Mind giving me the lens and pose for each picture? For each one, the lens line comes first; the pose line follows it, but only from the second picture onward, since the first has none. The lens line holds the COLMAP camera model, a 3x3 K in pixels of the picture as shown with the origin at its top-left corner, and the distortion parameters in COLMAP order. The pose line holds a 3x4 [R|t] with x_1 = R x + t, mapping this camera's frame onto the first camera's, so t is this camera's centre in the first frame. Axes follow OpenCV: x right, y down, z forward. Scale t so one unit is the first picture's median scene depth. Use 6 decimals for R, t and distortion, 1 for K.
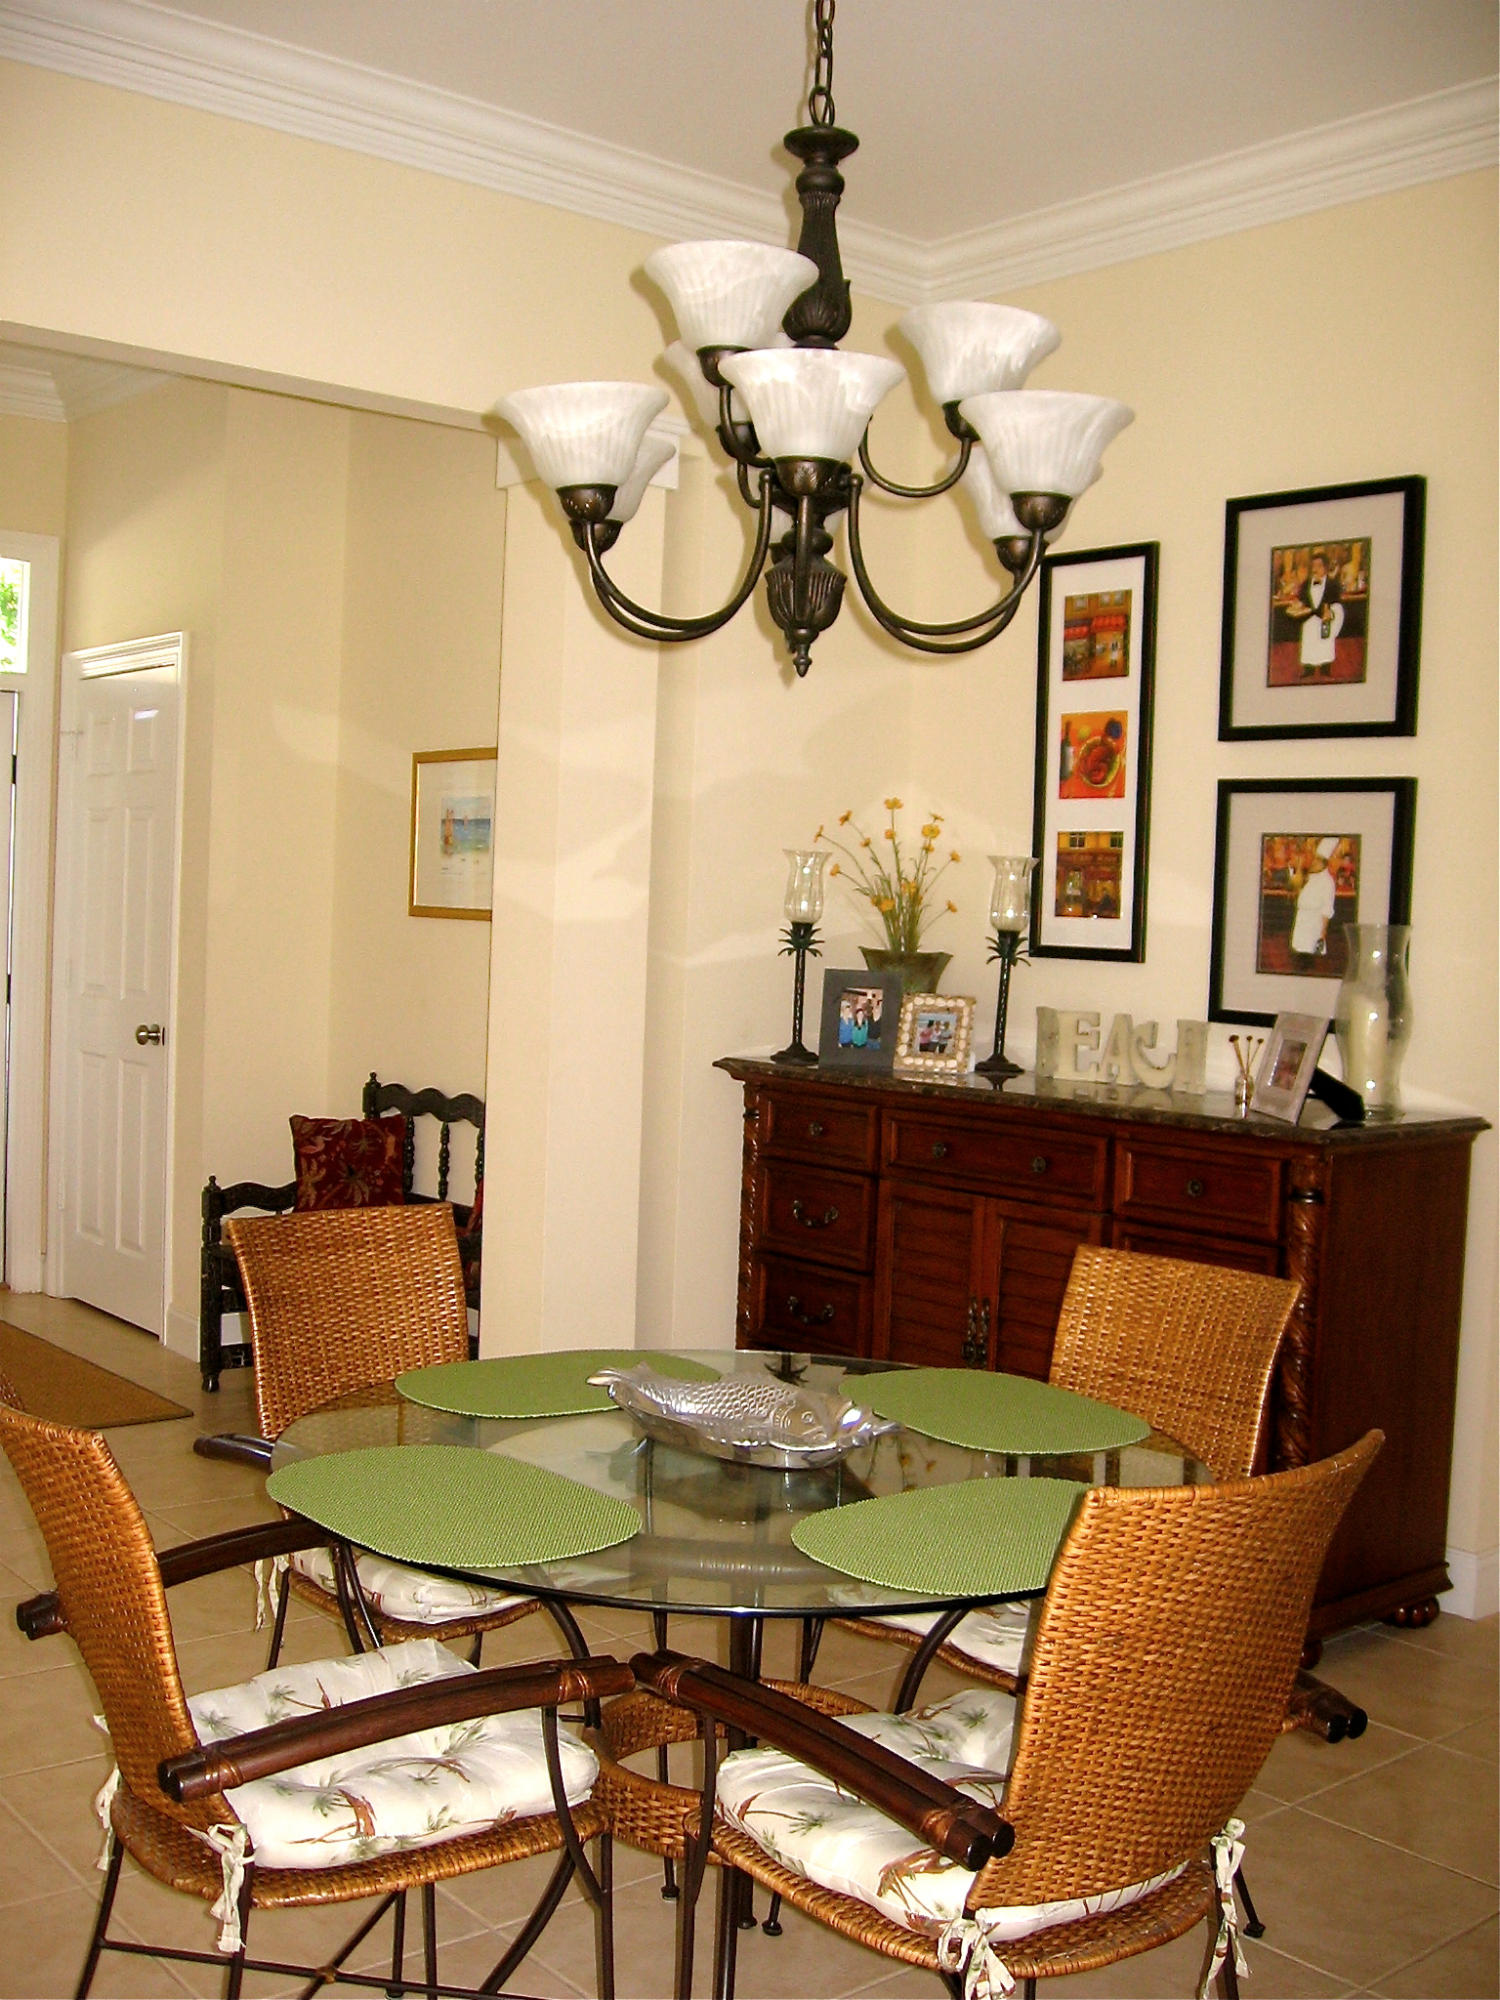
lens RADIAL K [[2095.0, 0, 750.0], [0, 2095.0, 1000.0], [0, 0, 1]] dist [-0.120167, 0.003919]
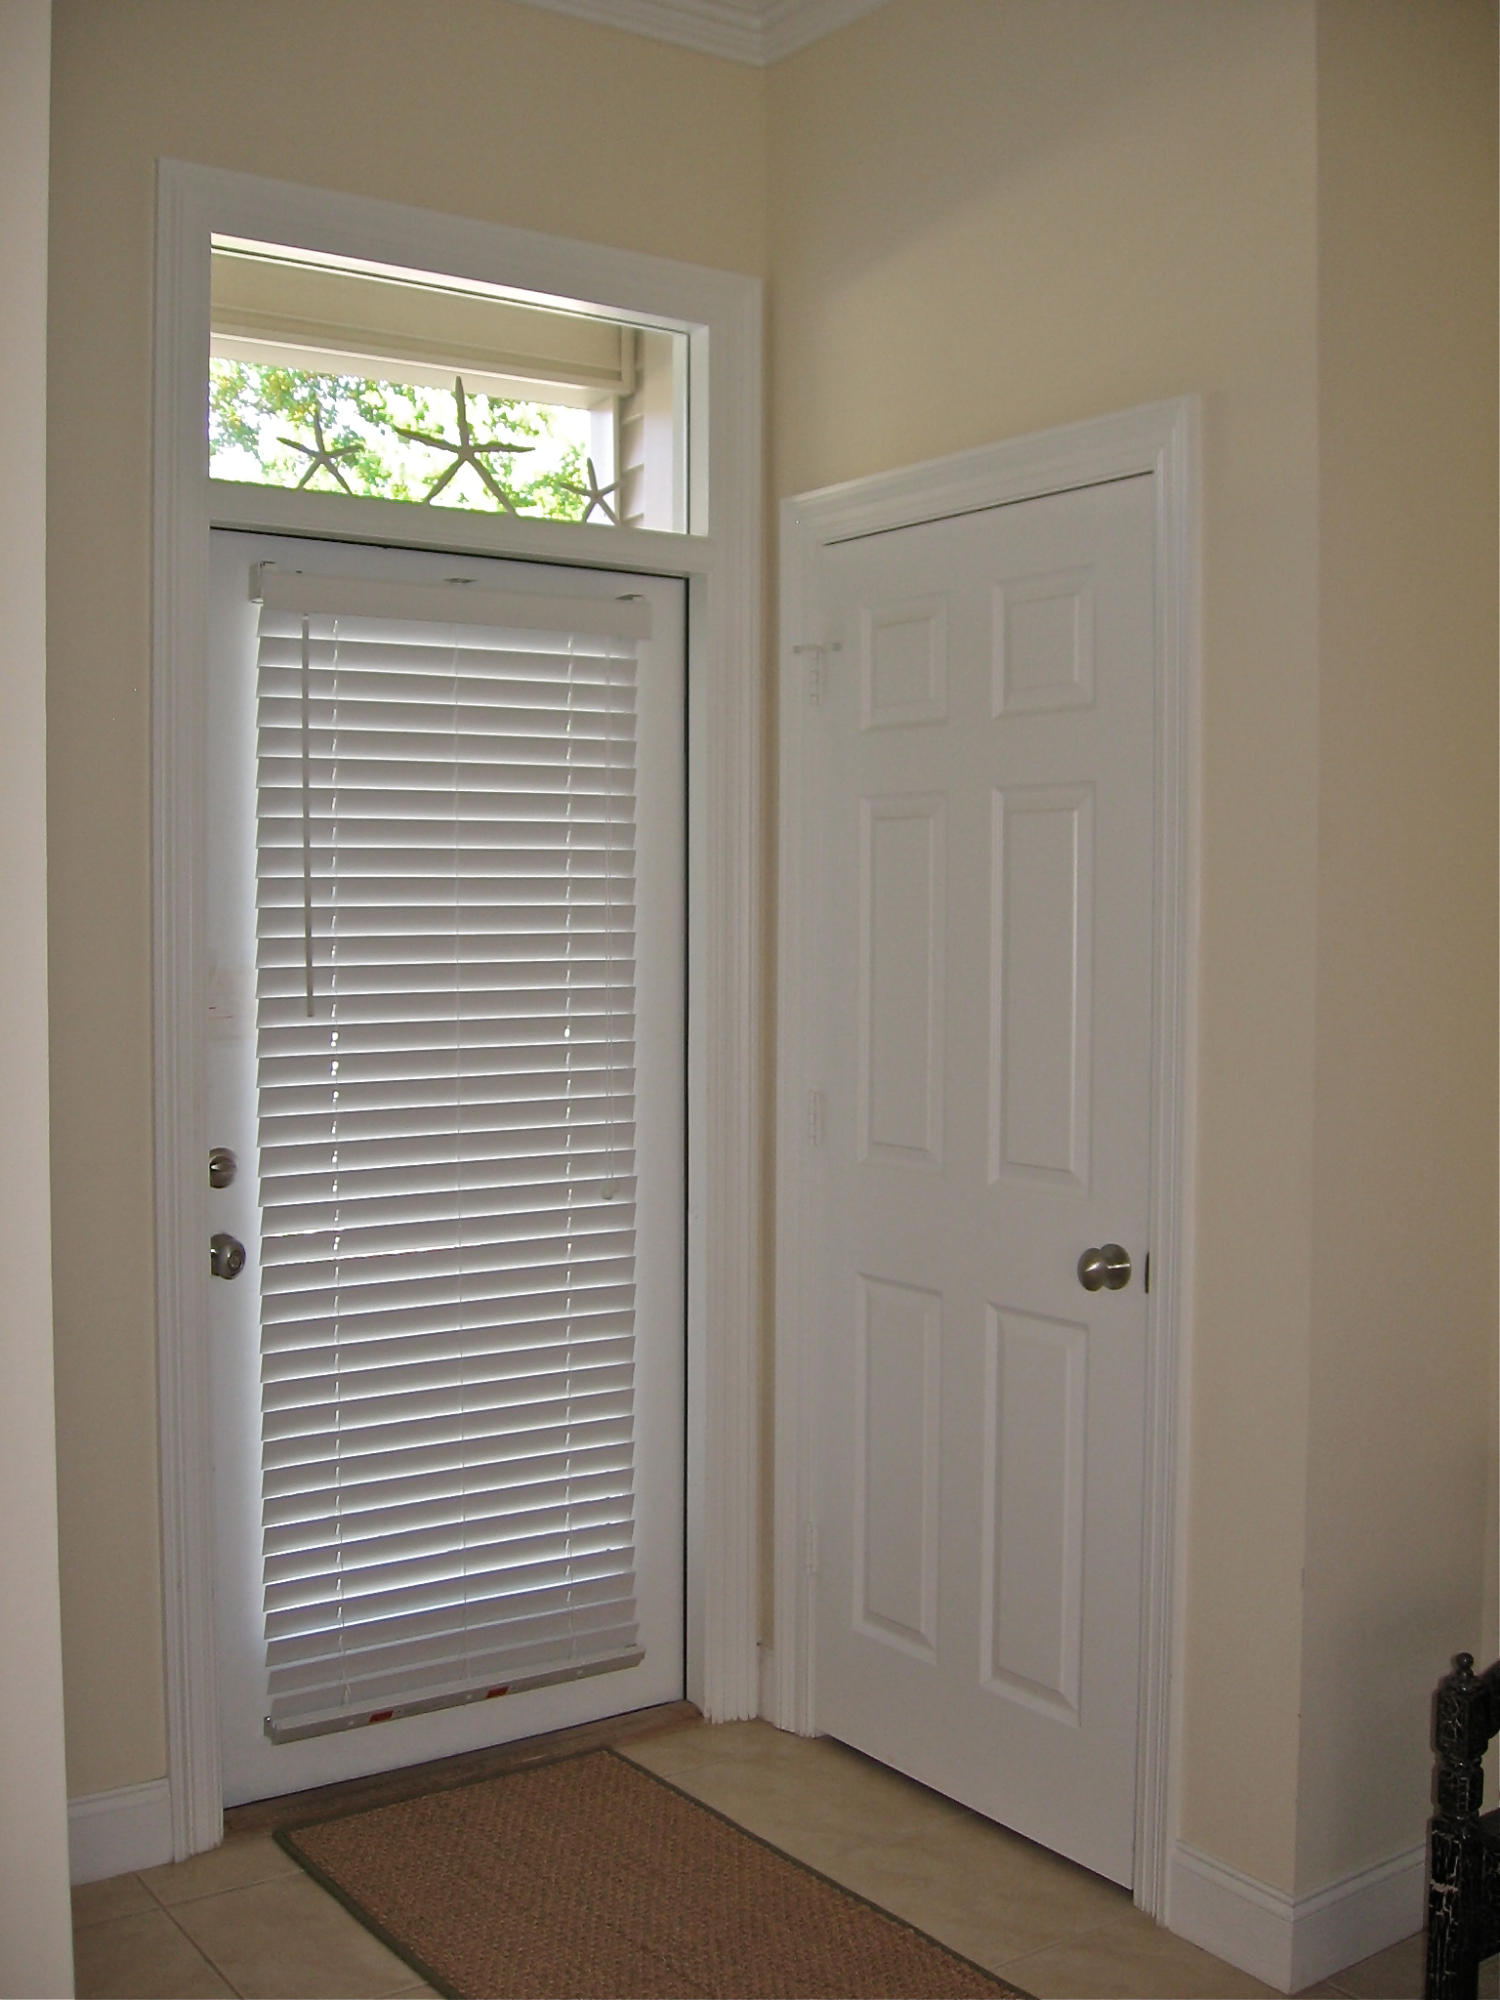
lens RADIAL K [[2095.0, 0, 750.0], [0, 2095.0, 1000.0], [0, 0, 1]] dist [-0.120167, 0.003919]
pose [[0.996034, -0.028992, -0.084117, -0.432021], [0.028777, 0.999579, -0.003769, -0.058594], [0.084190, 0.001334, 0.996449, 0.692120]]
